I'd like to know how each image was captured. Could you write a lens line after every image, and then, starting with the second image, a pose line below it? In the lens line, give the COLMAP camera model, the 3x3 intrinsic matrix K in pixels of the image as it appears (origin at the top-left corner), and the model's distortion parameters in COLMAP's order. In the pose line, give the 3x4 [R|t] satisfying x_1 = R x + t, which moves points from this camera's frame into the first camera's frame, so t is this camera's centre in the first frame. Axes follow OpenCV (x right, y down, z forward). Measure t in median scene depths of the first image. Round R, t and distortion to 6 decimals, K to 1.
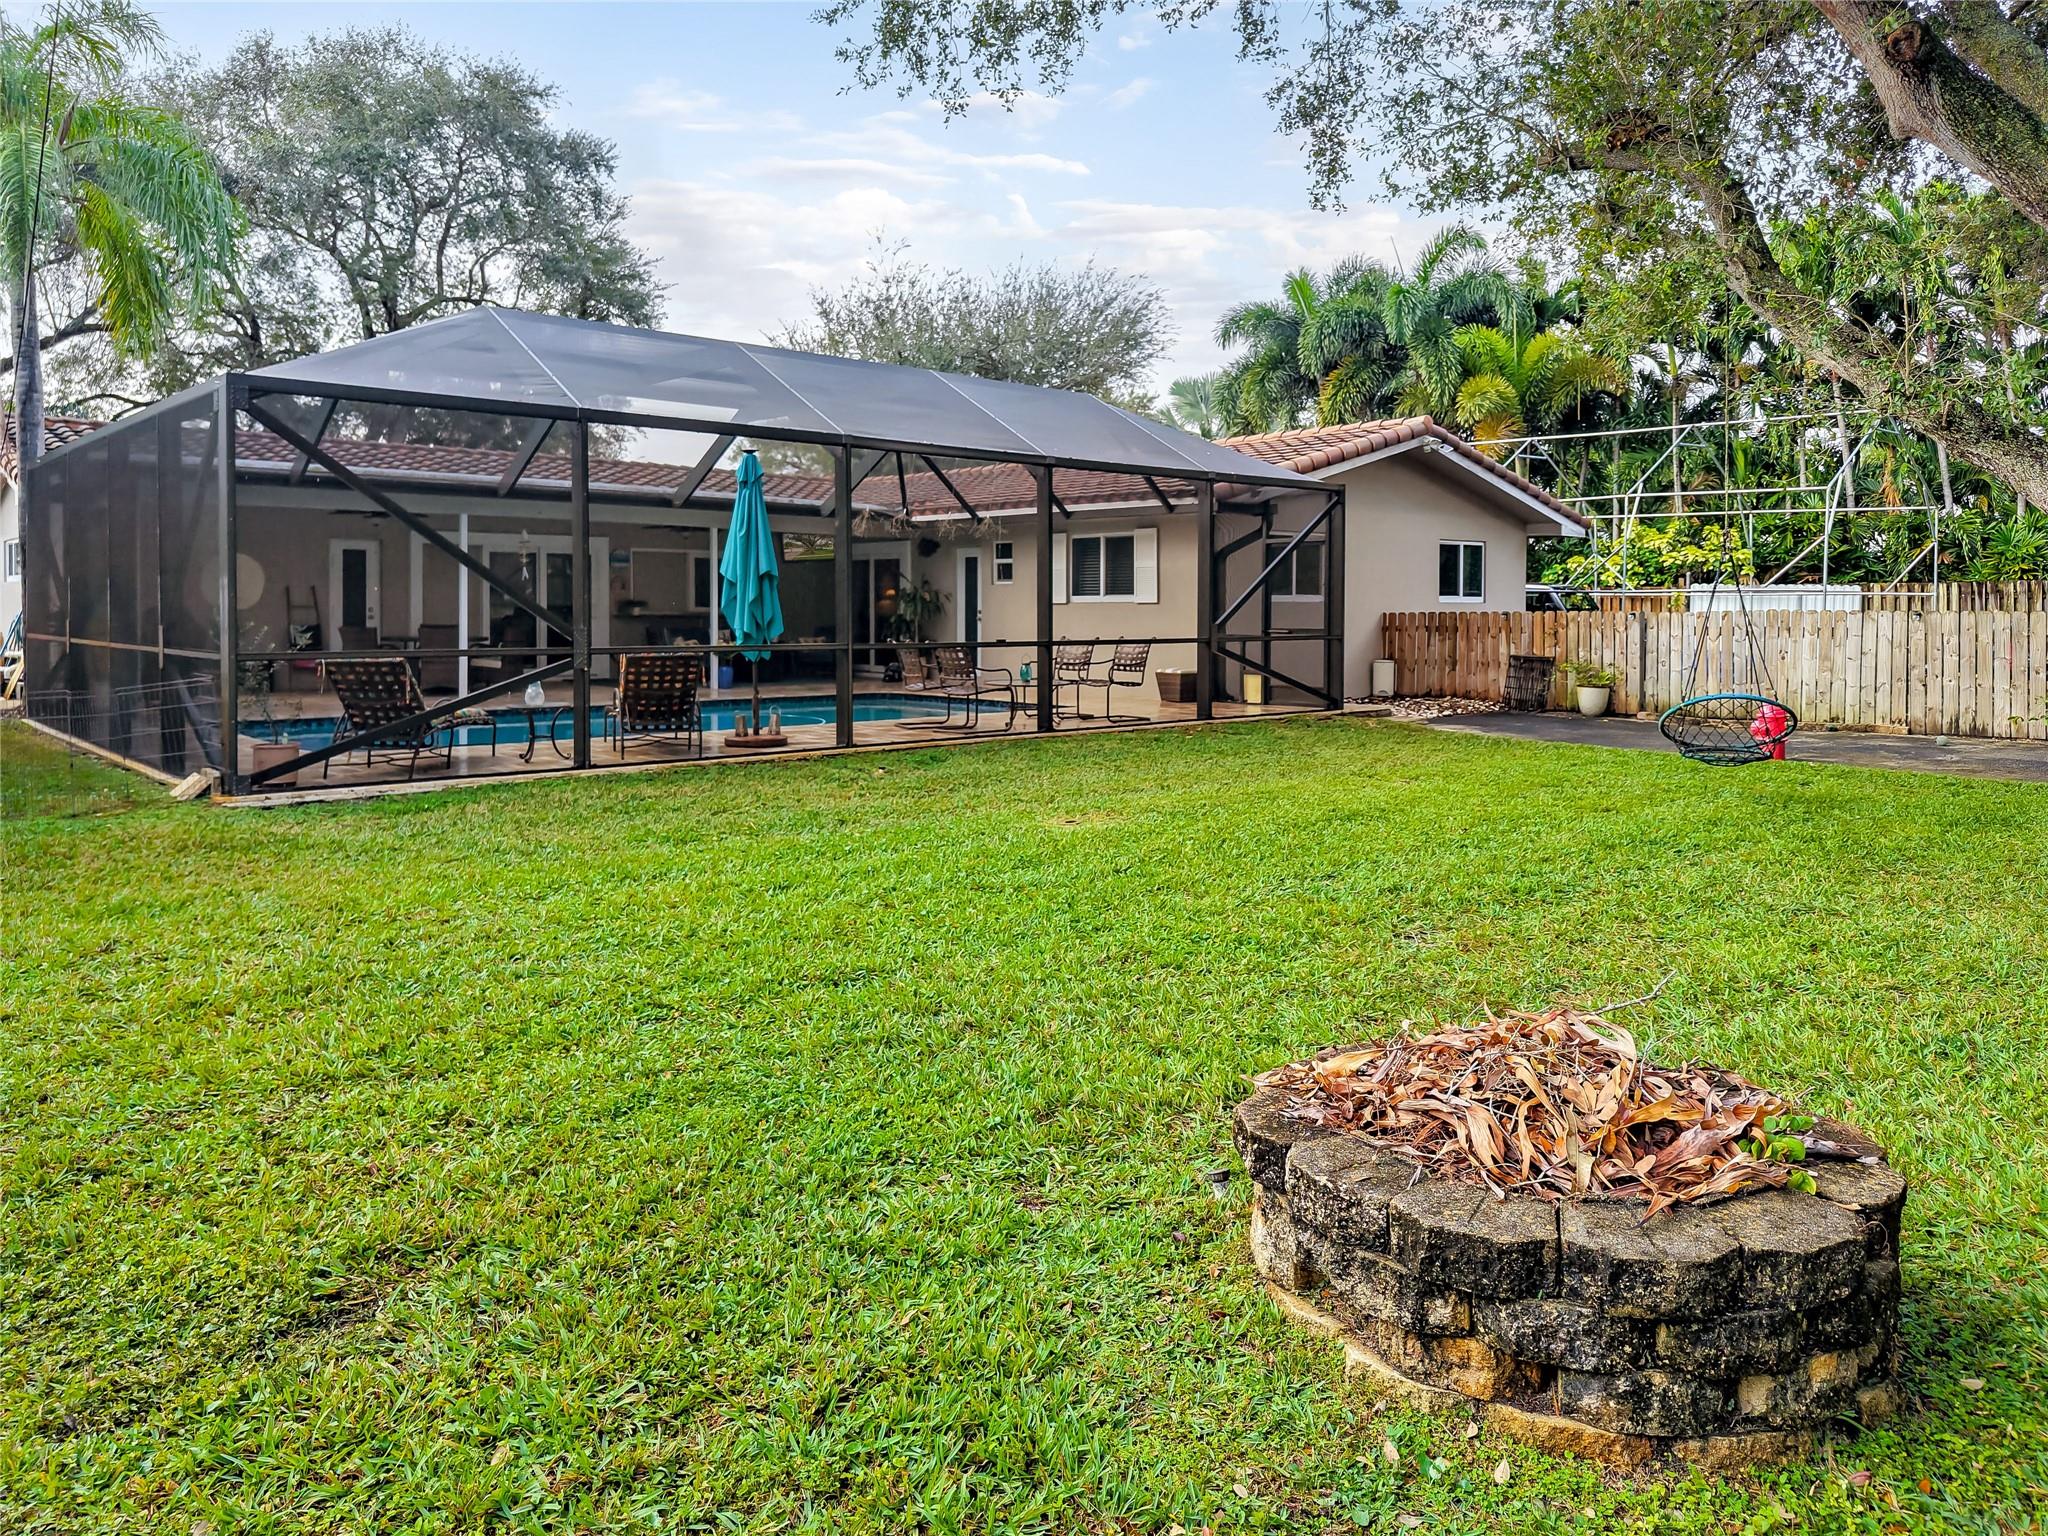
lens RADIAL K [[1390.5, 0, 1022.5], [0, 1390.5, 767.0], [0, 0, 1]] dist [0.013607, -0.004840]
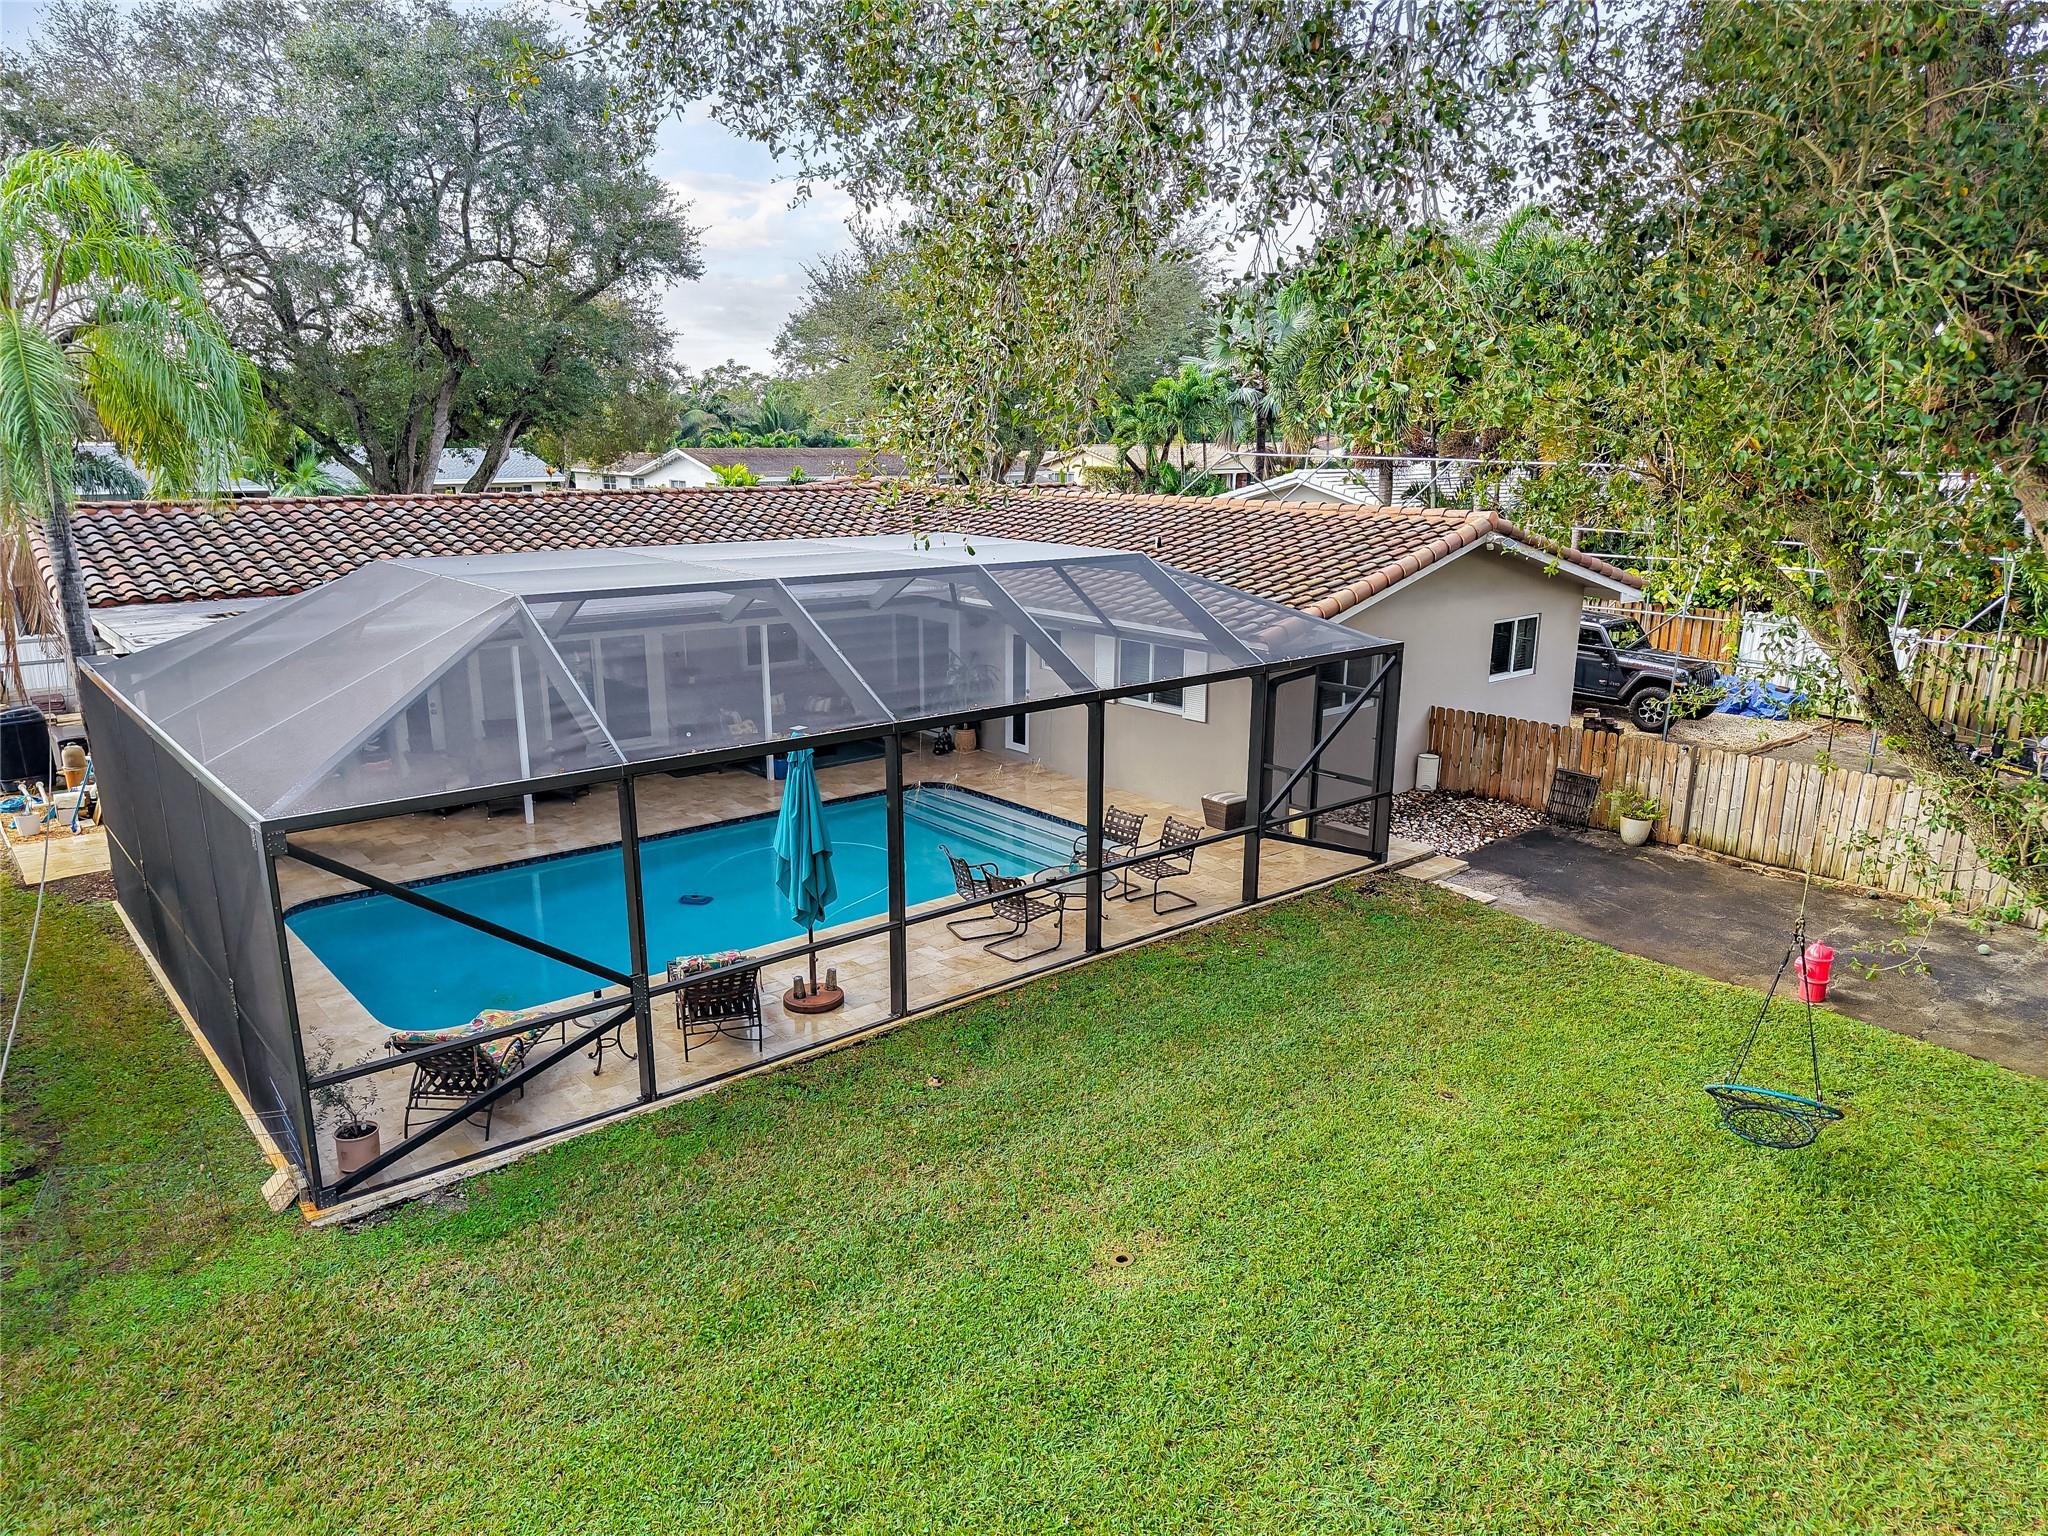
lens RADIAL K [[1299.0, 0, 1025.3], [0, 1299.0, 770.2], [0, 0, 1]] dist [0.010022, 0.001308]
pose [[0.999616, 0.010447, -0.025670, -0.008638], [-0.004296, 0.973450, 0.228860, -0.291115], [0.027379, -0.228662, 0.973121, 0.075917]]
